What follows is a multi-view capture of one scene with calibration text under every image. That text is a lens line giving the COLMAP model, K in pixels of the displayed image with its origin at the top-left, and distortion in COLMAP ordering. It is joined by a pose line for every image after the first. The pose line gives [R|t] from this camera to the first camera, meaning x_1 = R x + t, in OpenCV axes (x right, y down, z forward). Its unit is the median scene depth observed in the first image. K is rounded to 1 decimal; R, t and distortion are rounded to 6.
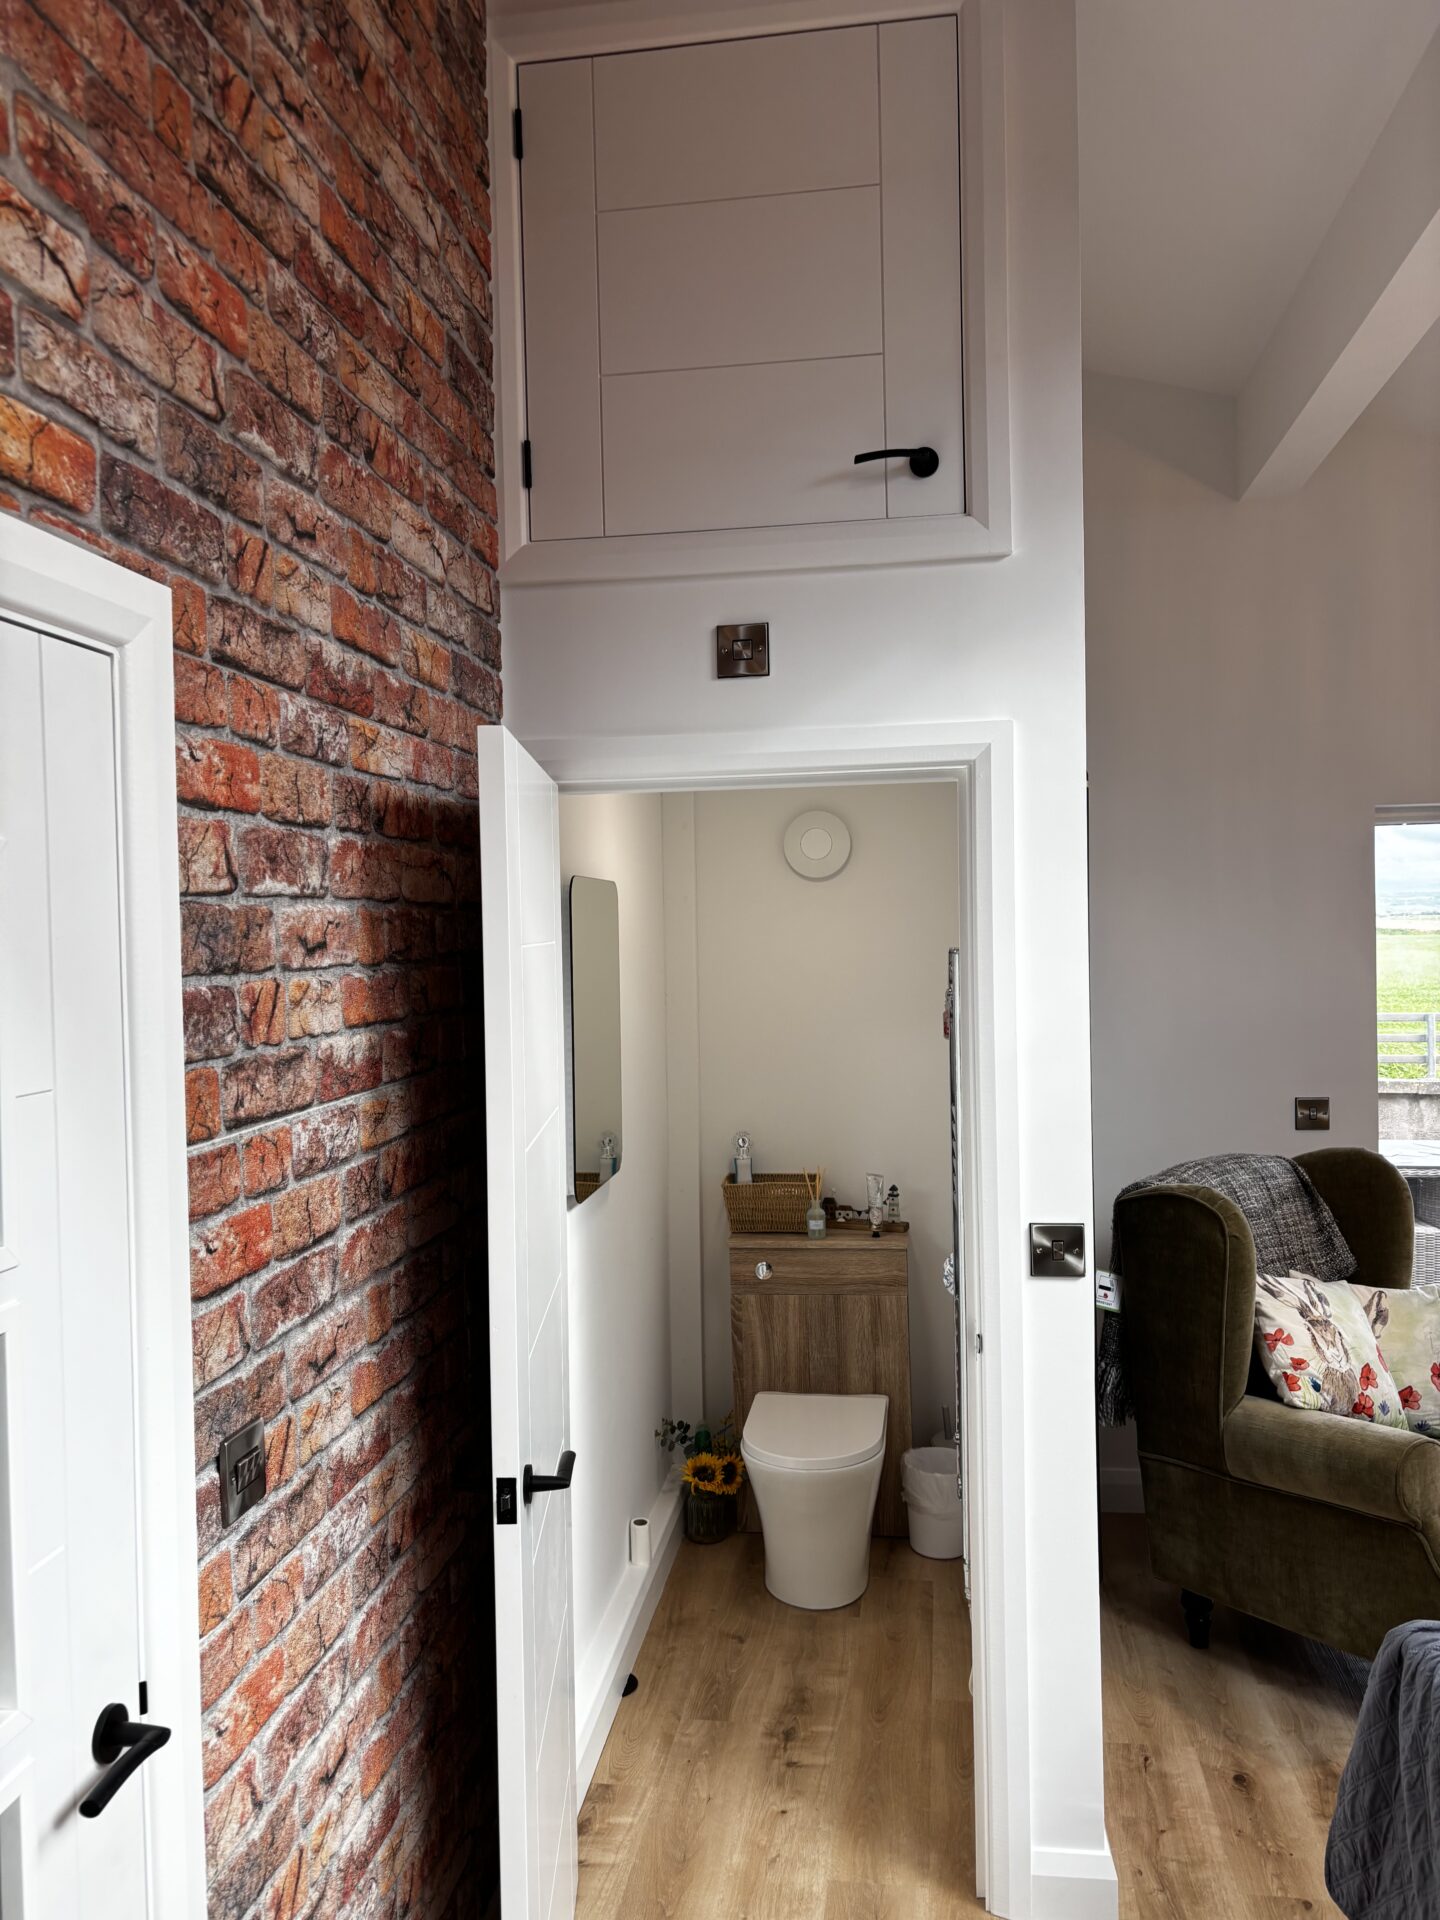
lens RADIAL K [[1449.2, 0, 712.3], [0, 1449.2, 962.9], [0, 0, 1]] dist [0.041353, -0.048152]
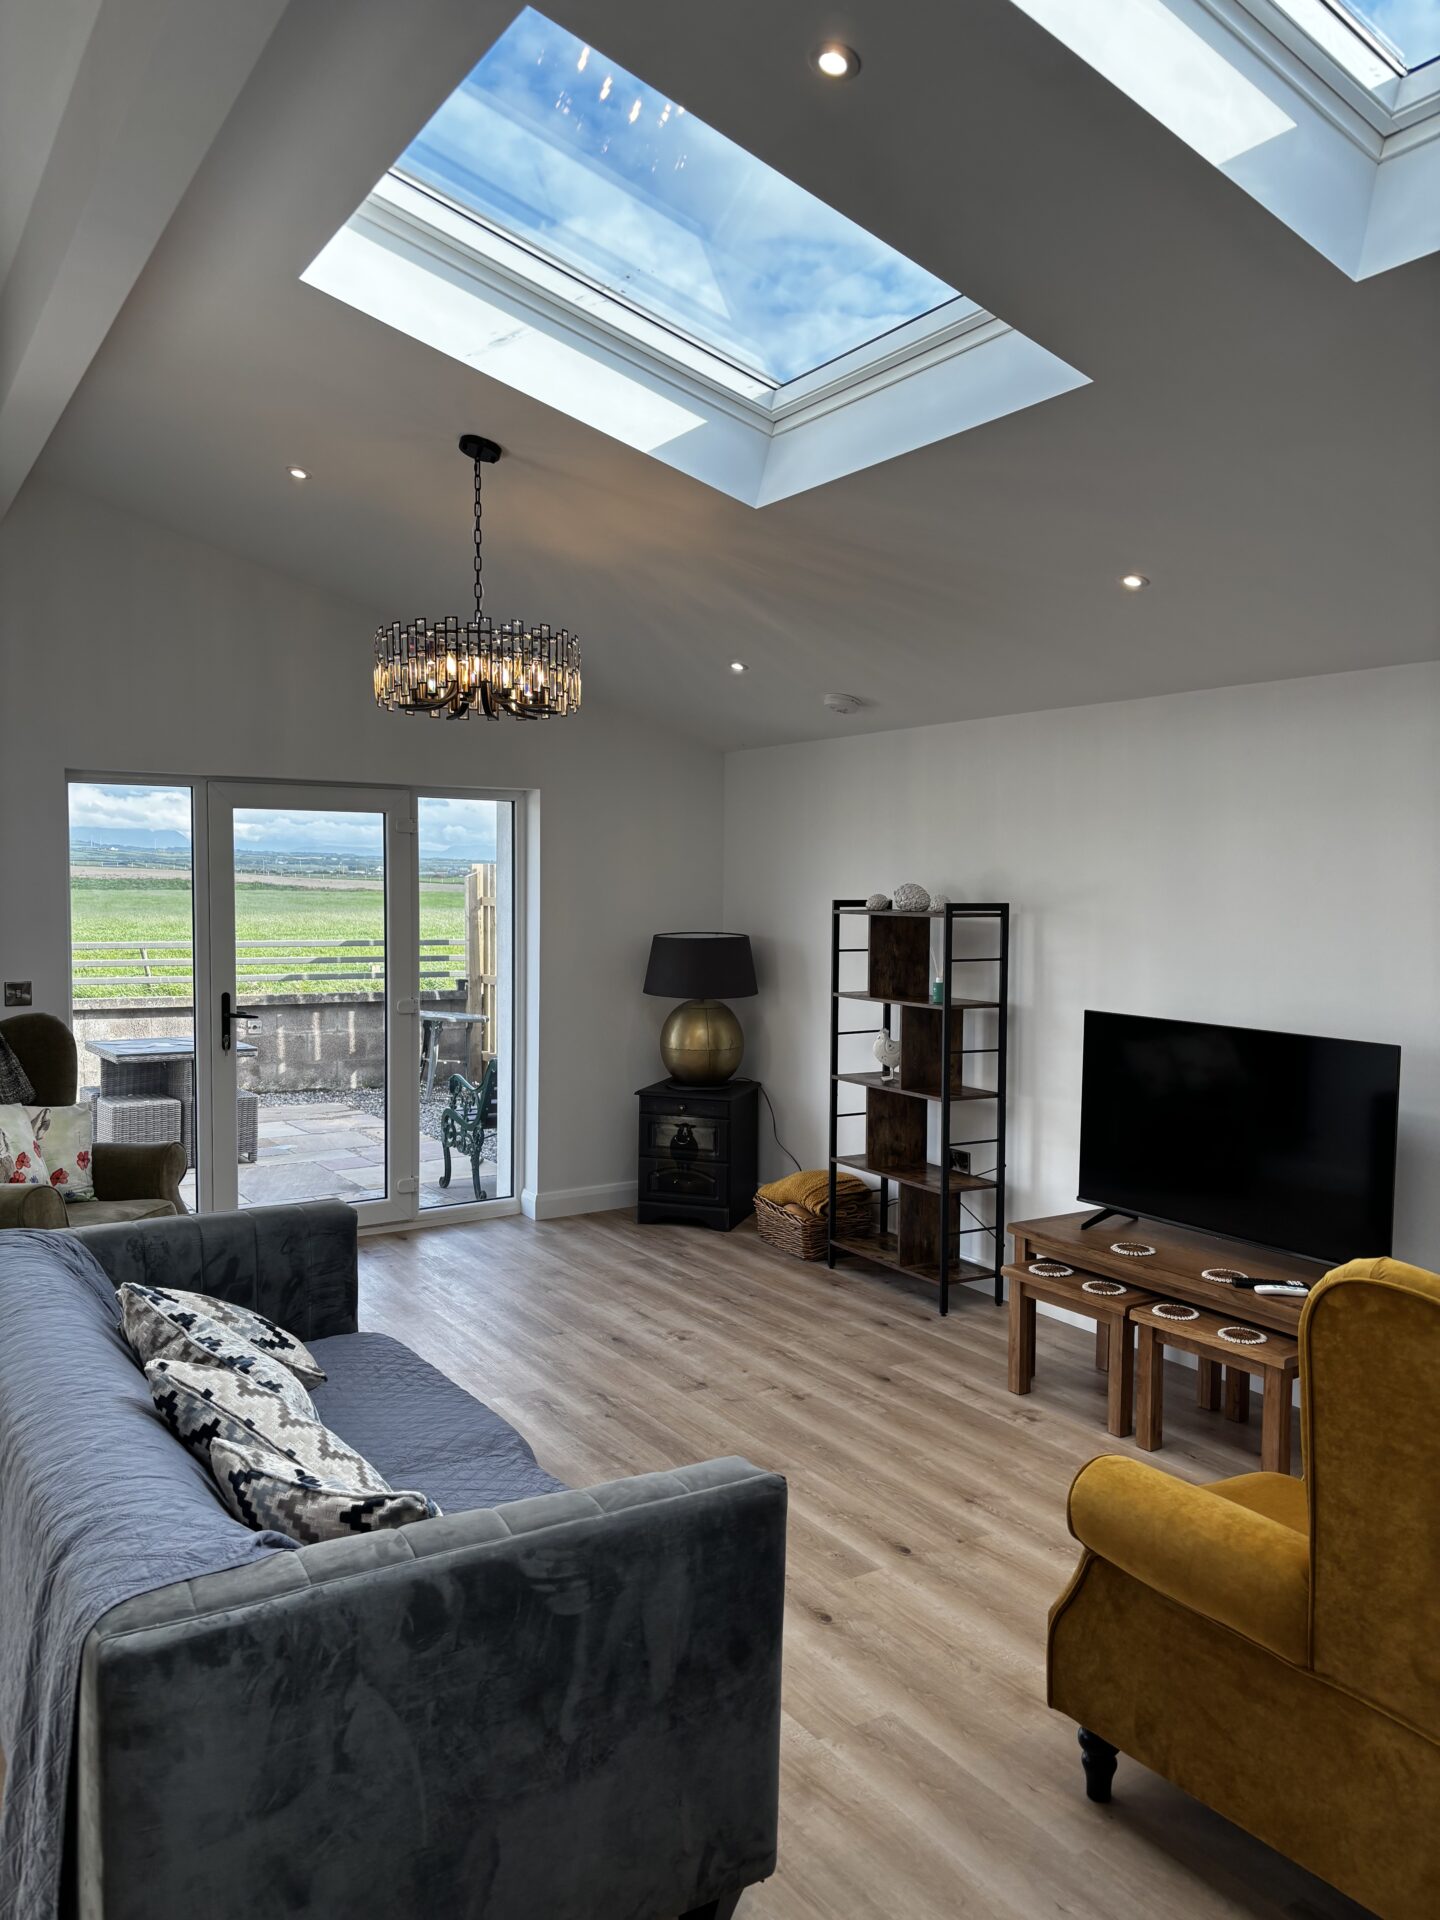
lens RADIAL K [[1449.2, 0, 712.9], [0, 1449.2, 947.5], [0, 0, 1]] dist [0.041353, -0.048152]
pose [[0.752284, -0.004995, 0.658820, 0.008130], [-0.008790, 0.999806, 0.017617, 0.036659], [-0.658780, -0.019044, 0.752094, -0.512133]]
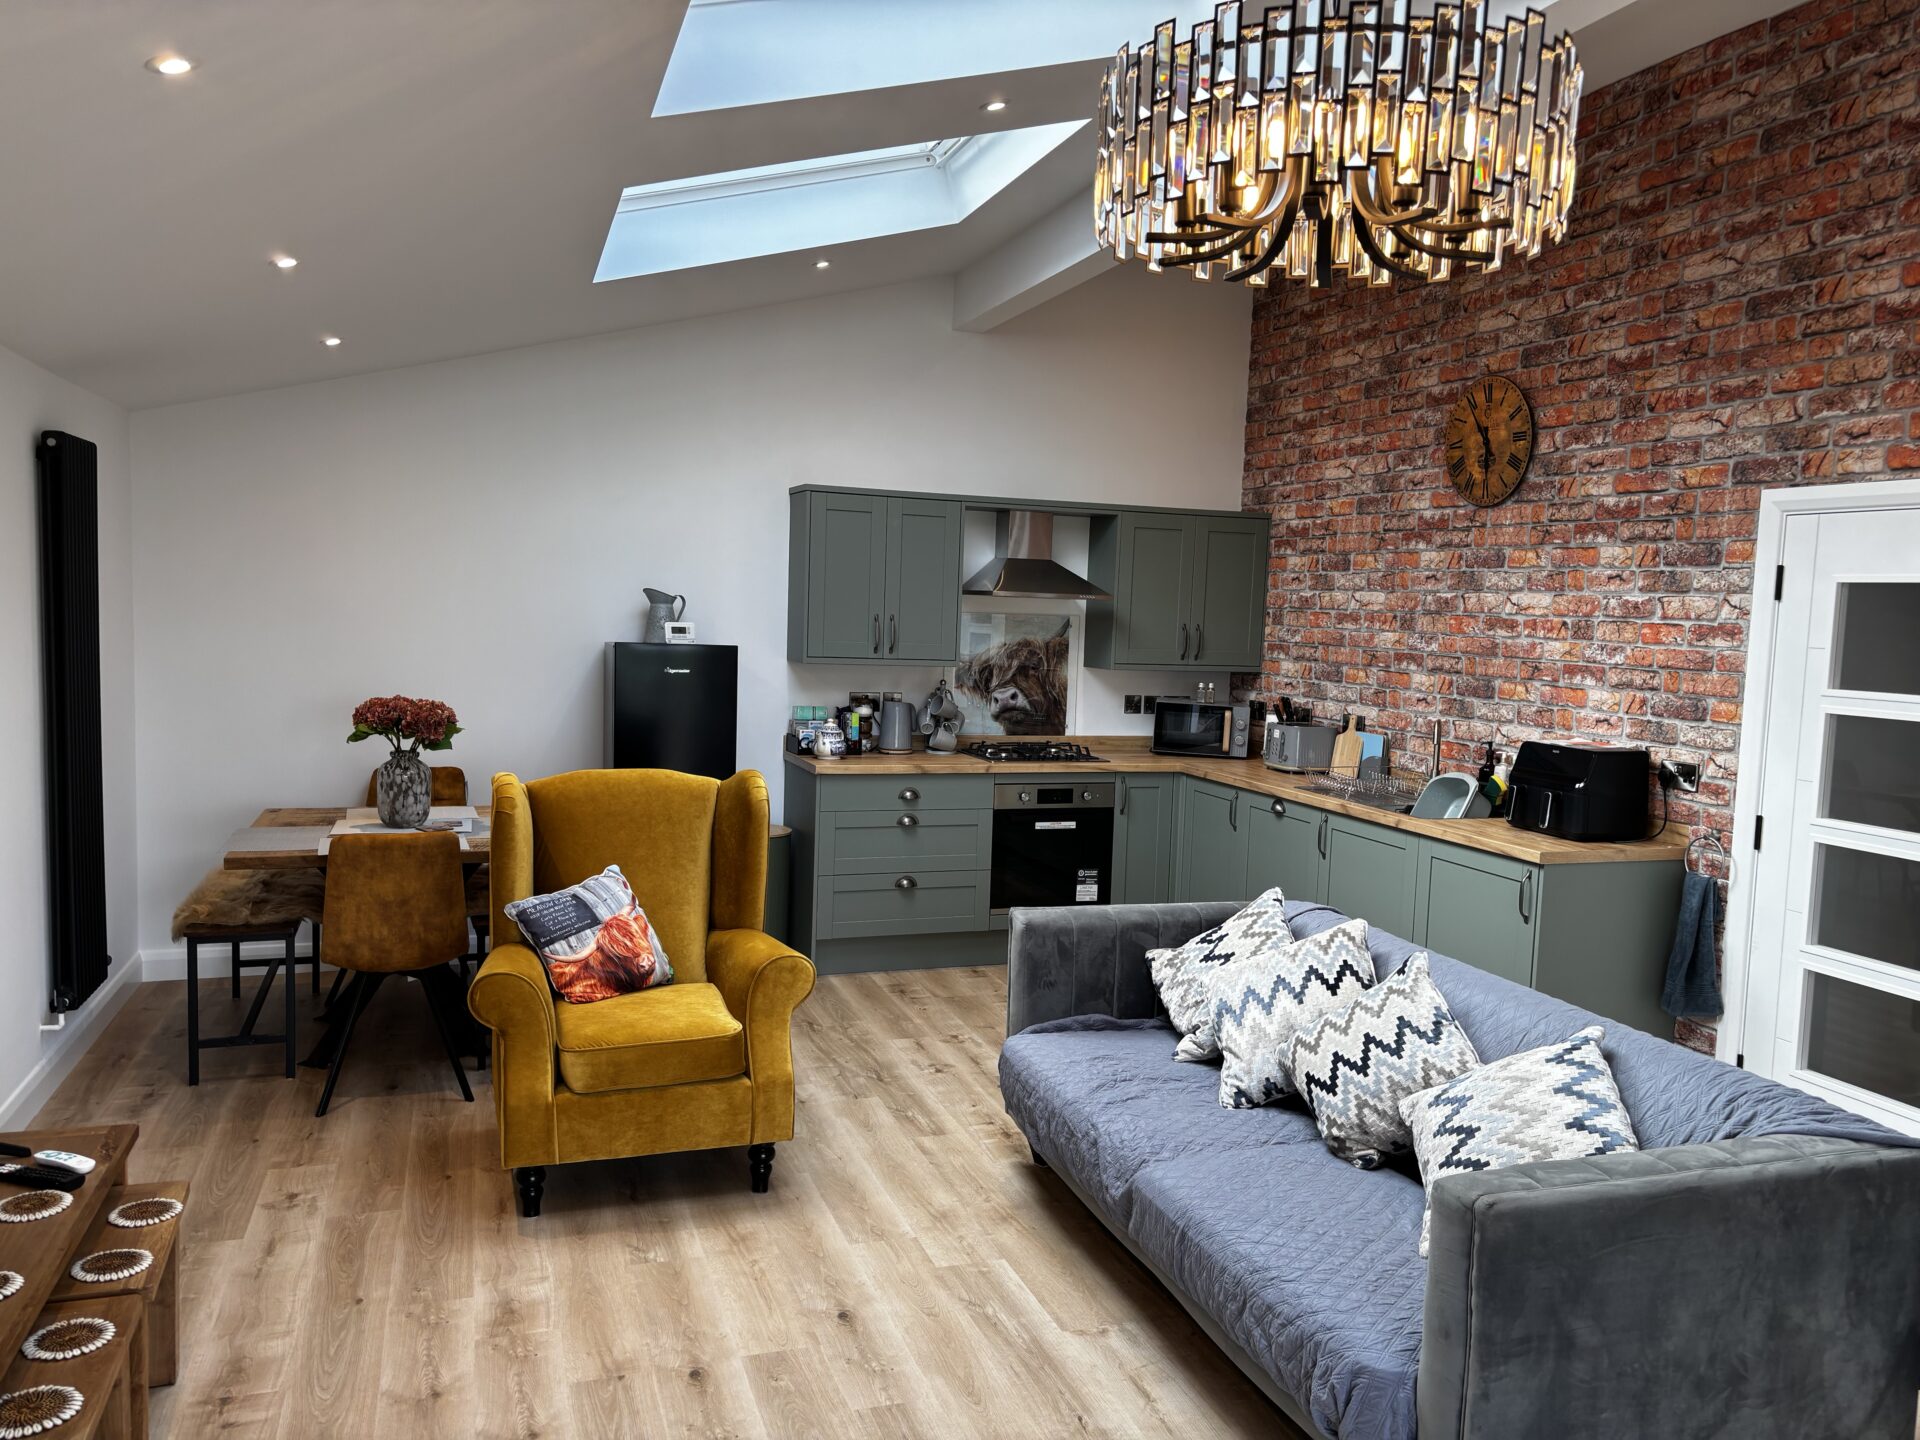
lens RADIAL K [[1449.2, 0, 972.0], [0, 1449.2, 729.5], [0, 0, 1]] dist [0.041353, -0.048152]
pose [[-0.883055, 0.028710, -0.468391, 1.024518], [-0.029096, 0.992857, 0.115711, -0.019758], [0.468367, 0.115808, -0.875911, 0.952694]]
